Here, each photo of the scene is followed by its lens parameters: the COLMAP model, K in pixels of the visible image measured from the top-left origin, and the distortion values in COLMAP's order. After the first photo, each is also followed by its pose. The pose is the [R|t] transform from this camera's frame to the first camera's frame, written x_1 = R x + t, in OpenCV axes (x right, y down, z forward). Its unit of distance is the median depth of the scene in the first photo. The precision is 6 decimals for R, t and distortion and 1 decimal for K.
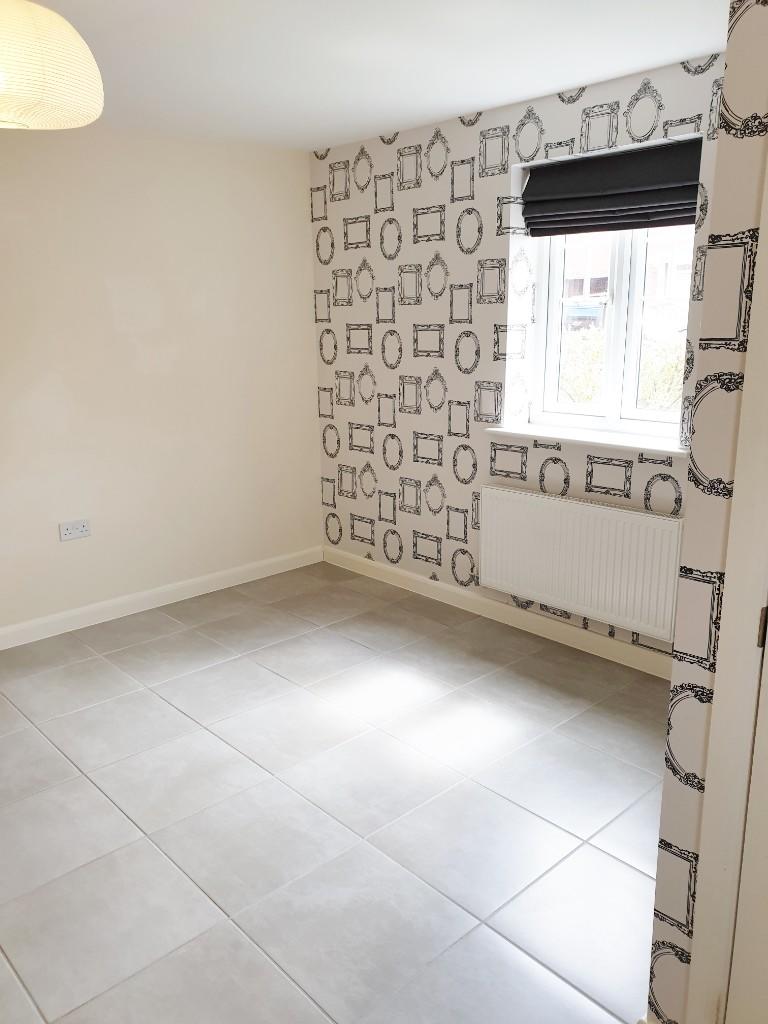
lens RADIAL K [[823.9, 0, 384.0], [0, 823.9, 512.0], [0, 0, 1]] dist [0.038578, 0.003687]
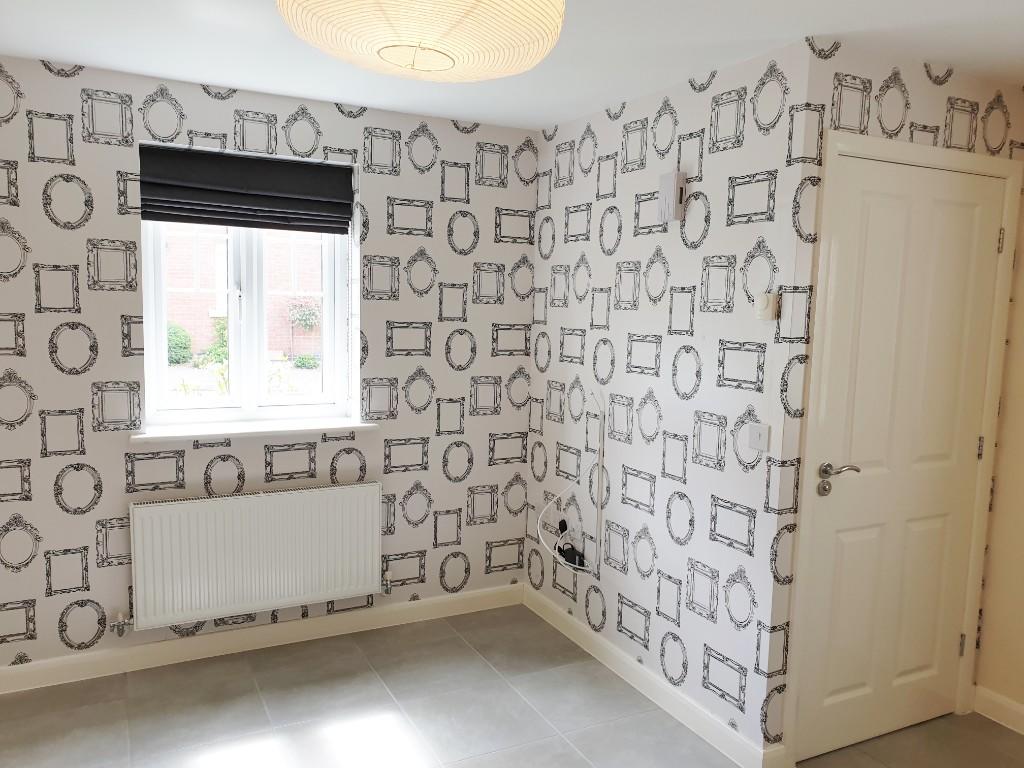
lens RADIAL K [[806.6, 0, 512.0], [0, 806.6, 384.0], [0, 0, 1]] dist [0.070949, -0.091834]
pose [[0.252675, -0.080142, 0.964226, -0.581617], [0.204255, 0.978523, 0.027805, -0.102224], [-0.945746, 0.189923, 0.263618, 0.427533]]
